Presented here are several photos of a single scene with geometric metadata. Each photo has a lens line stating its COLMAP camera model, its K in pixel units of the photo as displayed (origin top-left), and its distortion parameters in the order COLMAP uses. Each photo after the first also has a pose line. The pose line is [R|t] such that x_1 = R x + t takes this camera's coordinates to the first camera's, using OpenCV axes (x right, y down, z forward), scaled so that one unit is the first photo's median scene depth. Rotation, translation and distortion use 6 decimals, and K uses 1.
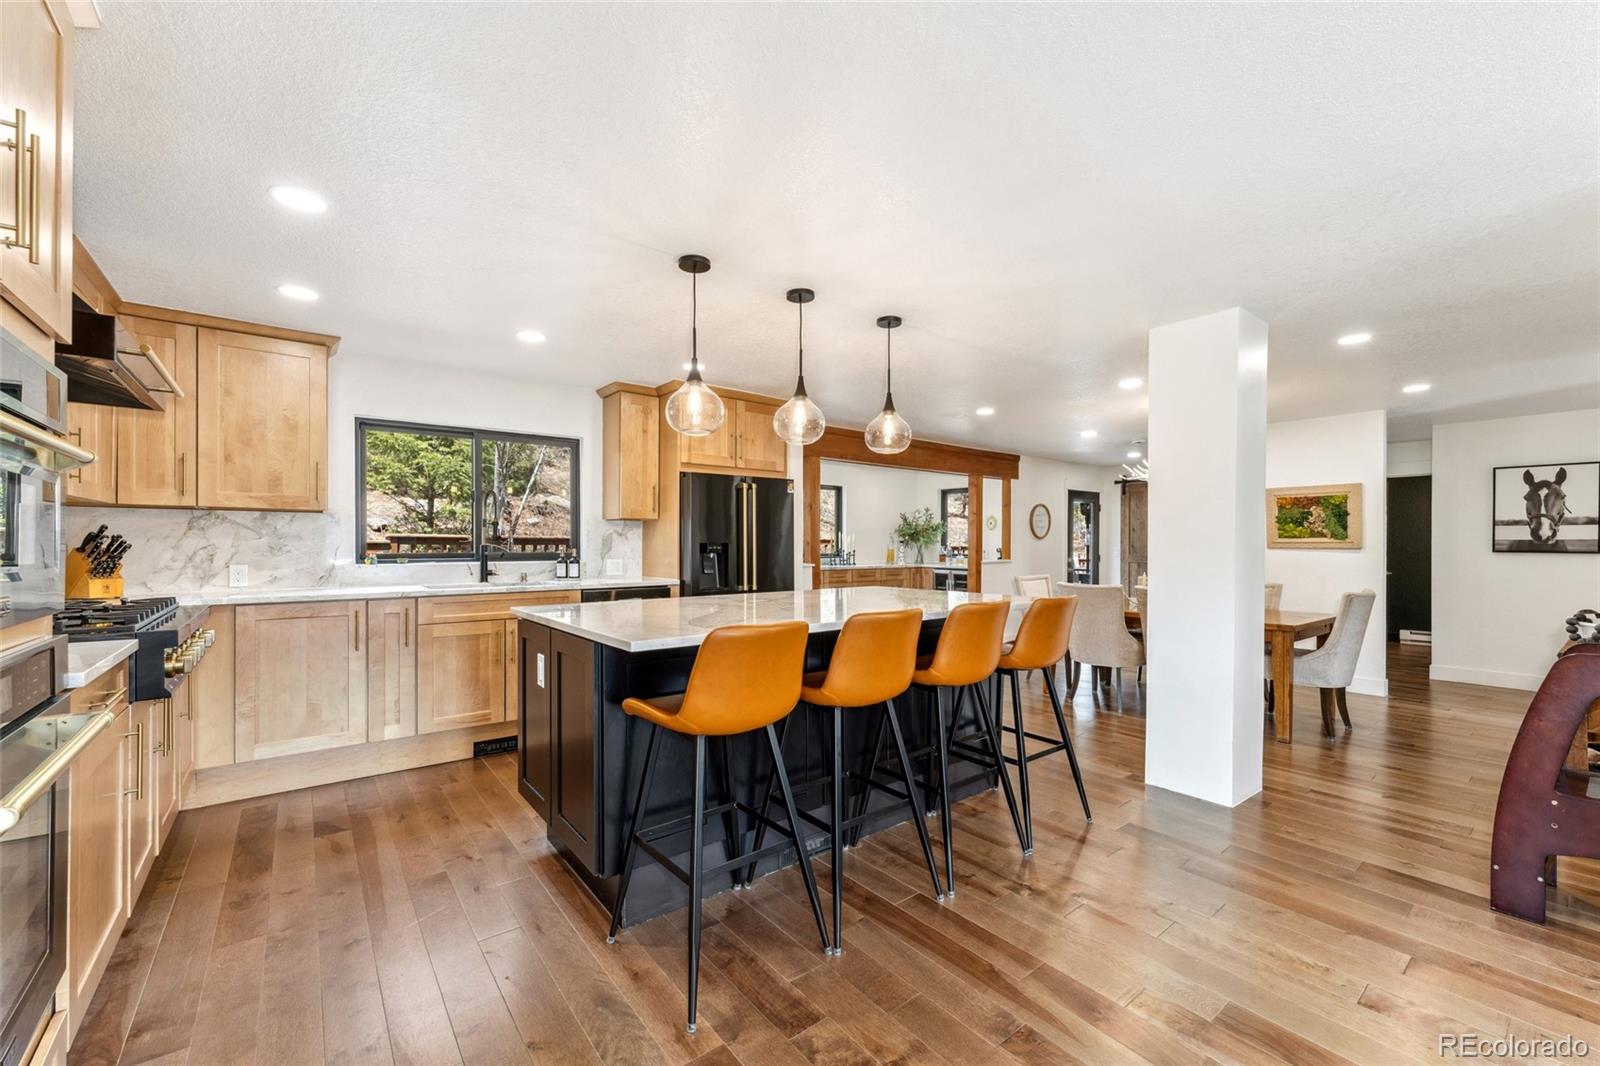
lens RADIAL K [[636.5, 0, 795.0], [0, 636.5, 545.0], [0, 0, 1]] dist [-0.000853, 0.000123]
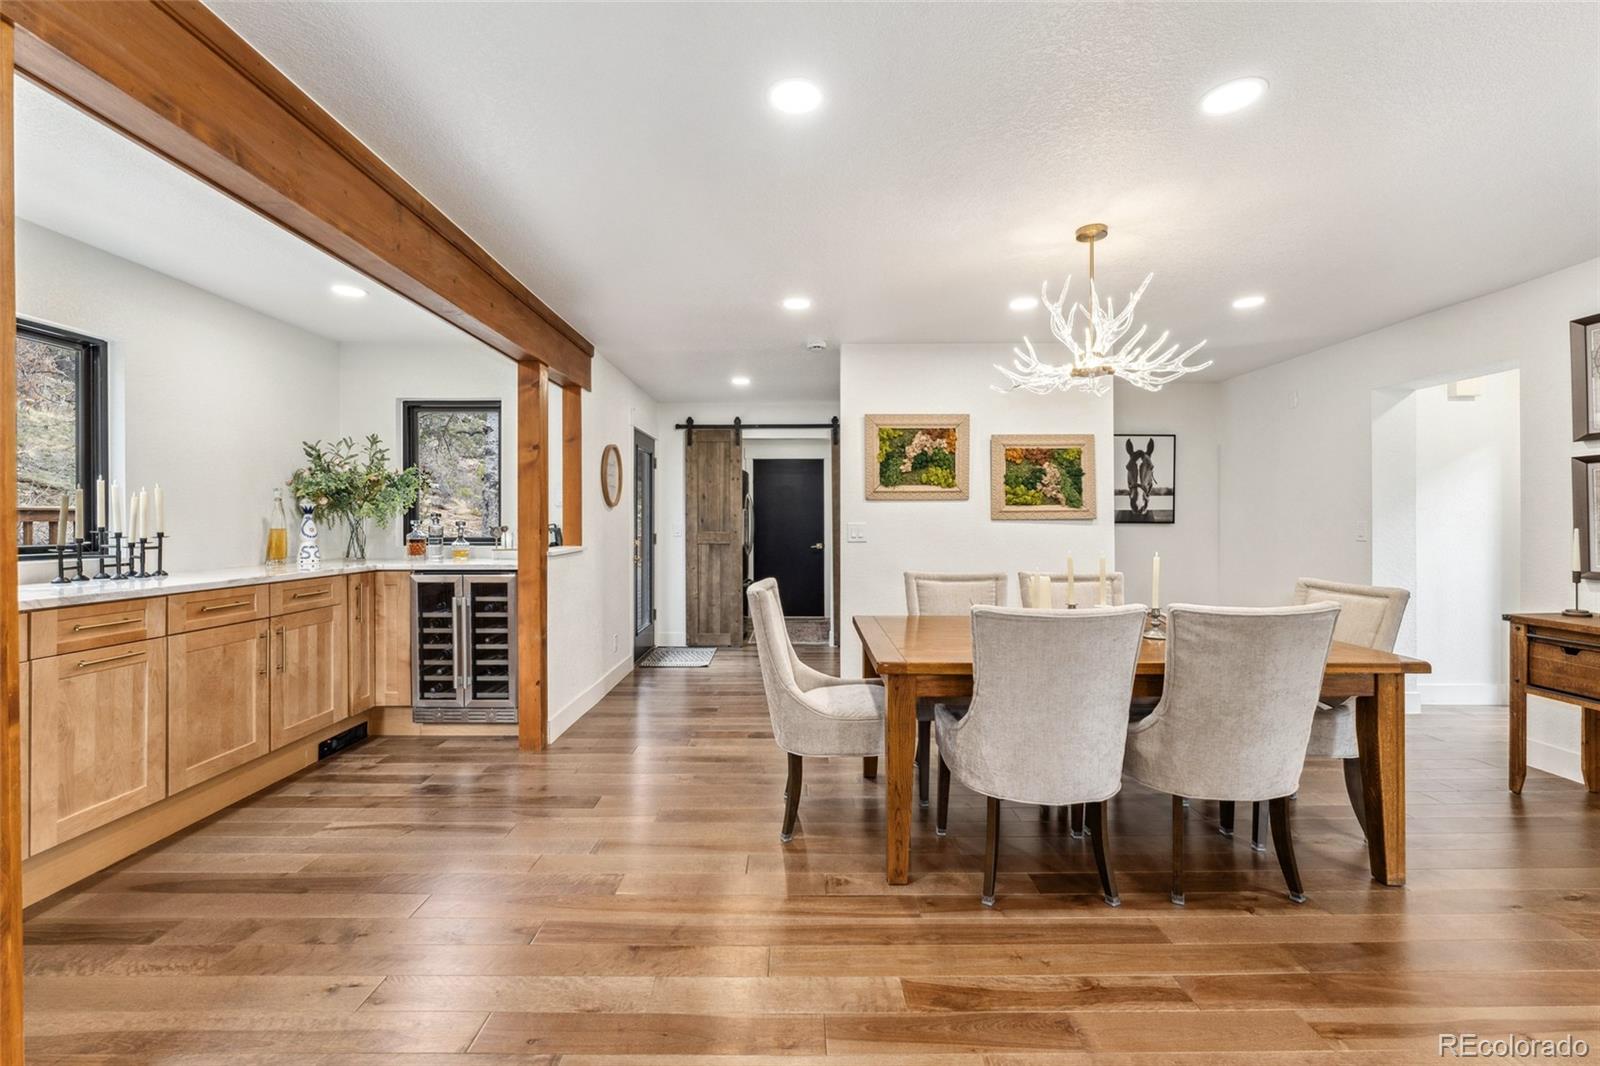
lens RADIAL K [[671.2, 0, 797.0], [0, 671.2, 518.5], [0, 0, 1]] dist [-0.002236, -0.000770]
pose [[0.610263, -0.000129, 0.792199, 0.039953], [0.005789, 0.999974, -0.004297, 0.008843], [-0.792177, 0.007208, 0.610248, 1.181321]]
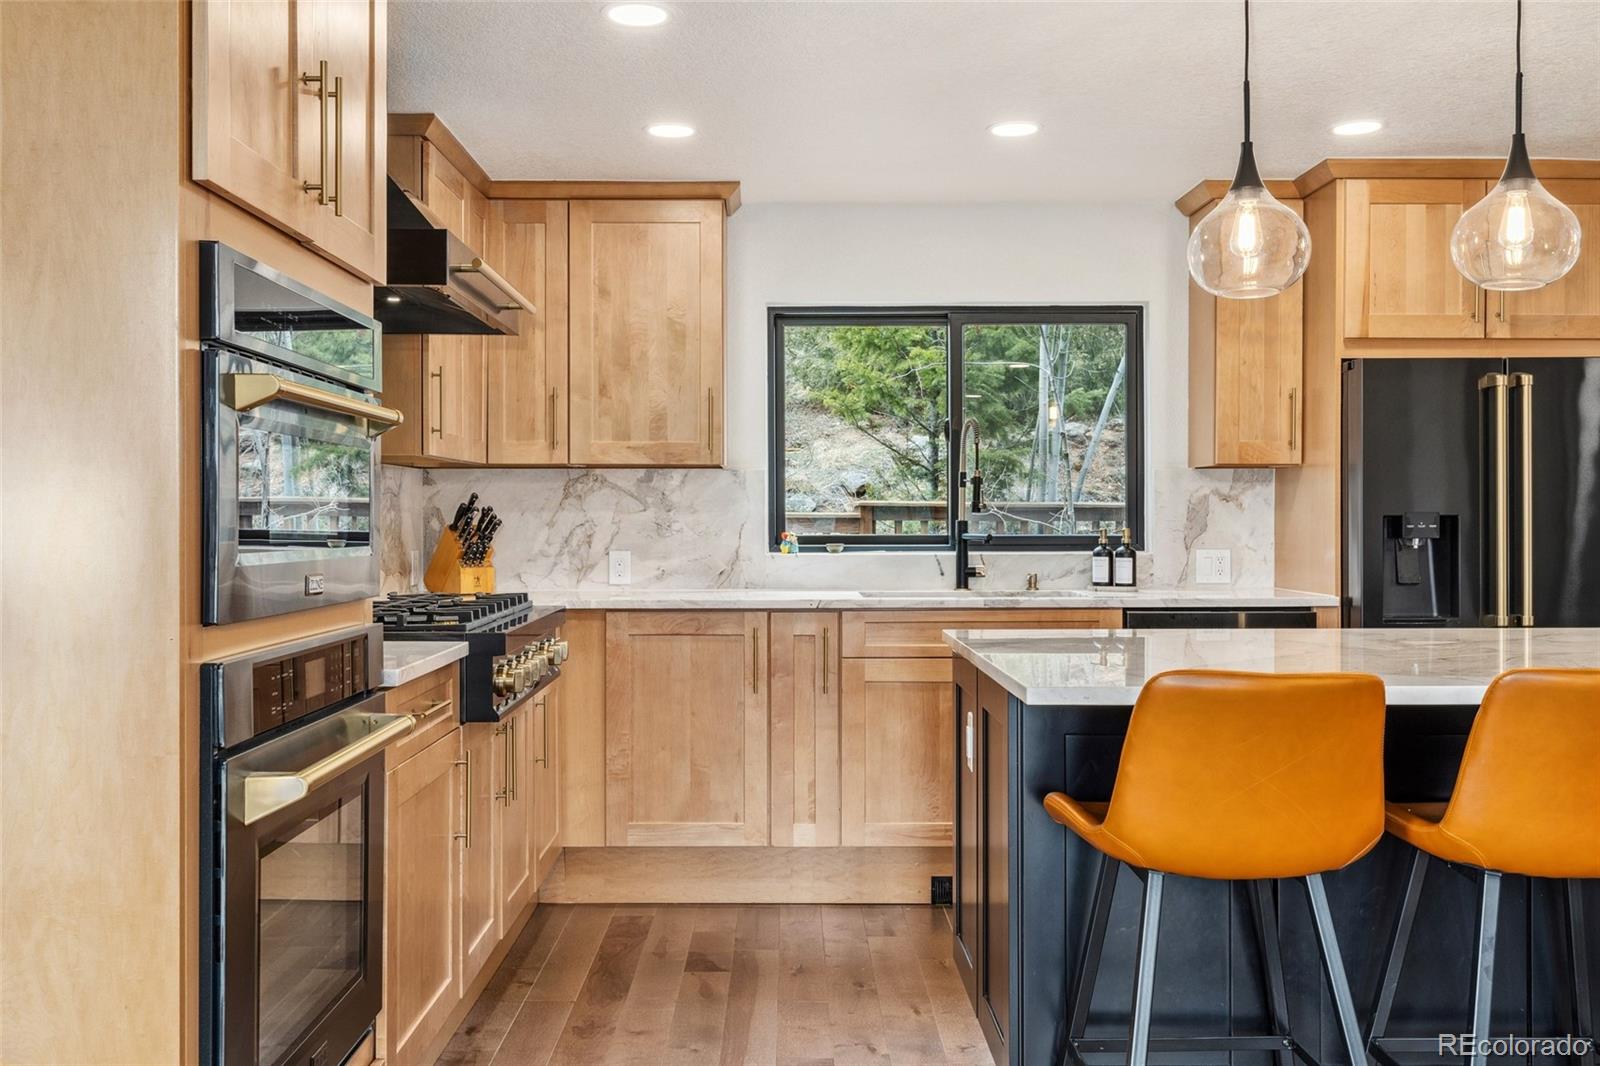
lens RADIAL K [[1461.8, 0, 795.5], [0, 1461.8, 531.8], [0, 0, 1]] dist [-0.003336, 0.000000]
pose [[0.792180, 0.003267, -0.610279, 0.185656], [0.001288, 0.999974, 0.007025, 0.000940], [0.610287, -0.006351, 0.792155, -0.082859]]
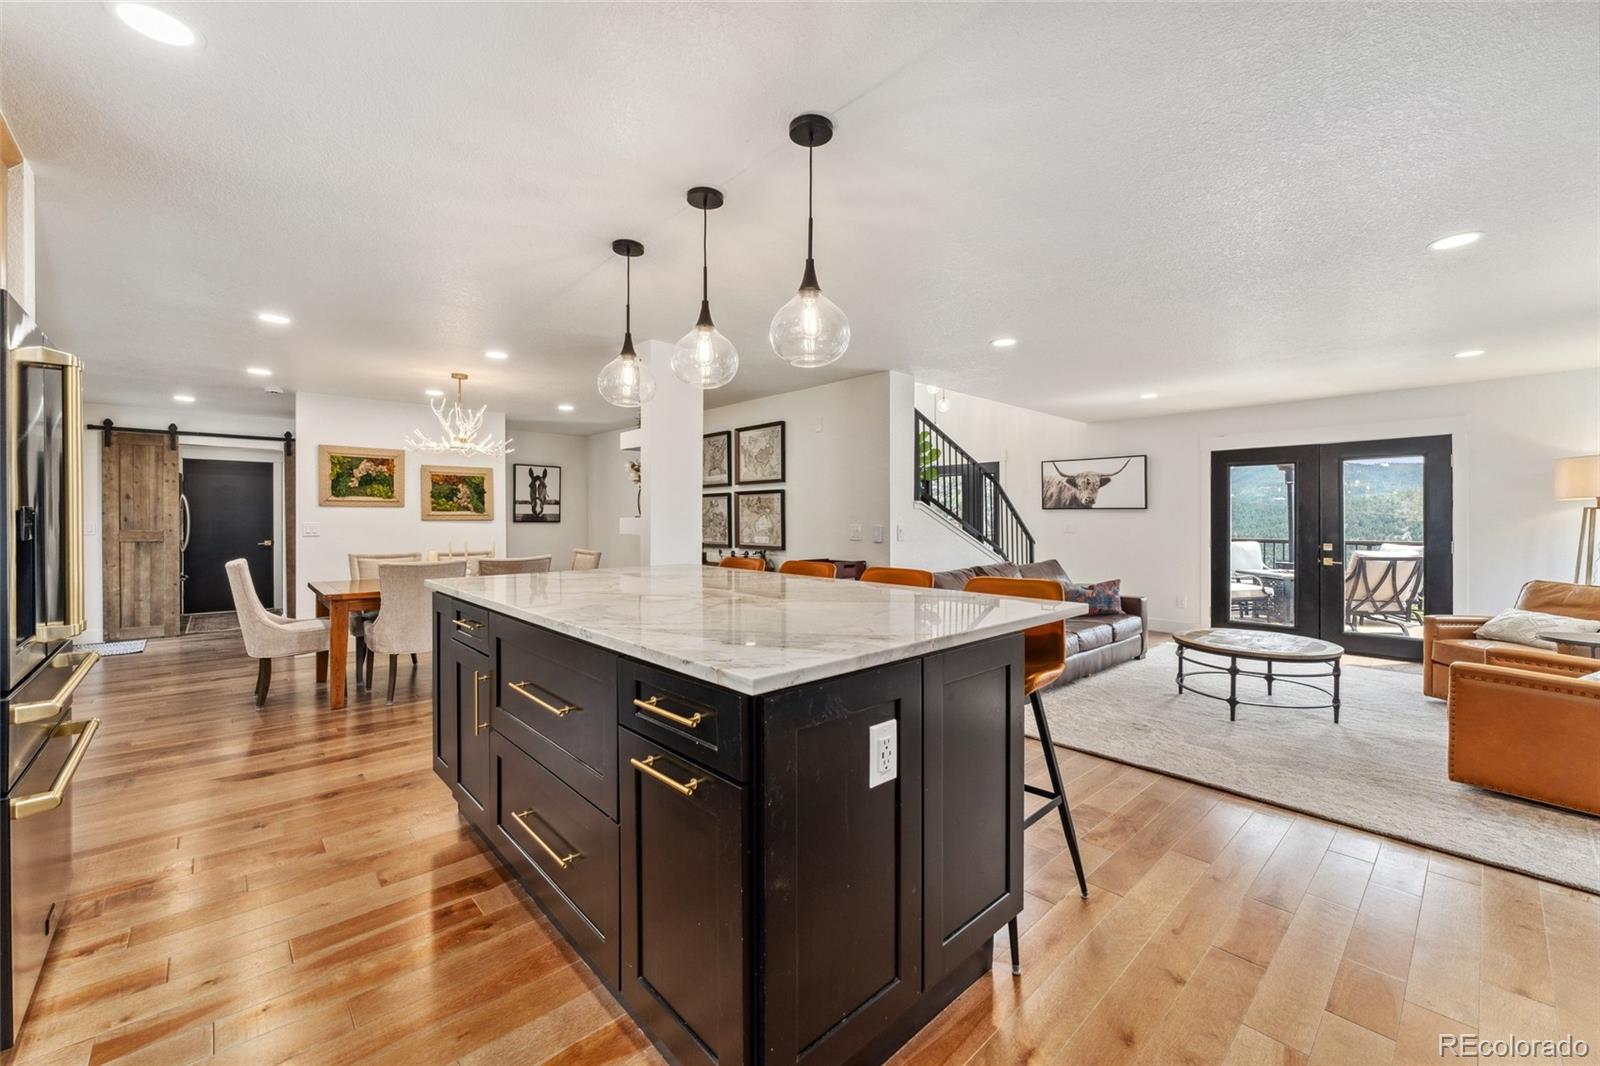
lens RADIAL K [[636.5, 0, 797.5], [0, 636.5, 523.0], [0, 0, 1]] dist [-0.000853, 0.000123]
pose [[-0.083950, -0.009363, 0.996426, -0.628668], [0.001295, 0.999954, 0.009505, 0.000279], [-0.996469, 0.002088, -0.083934, 0.752048]]
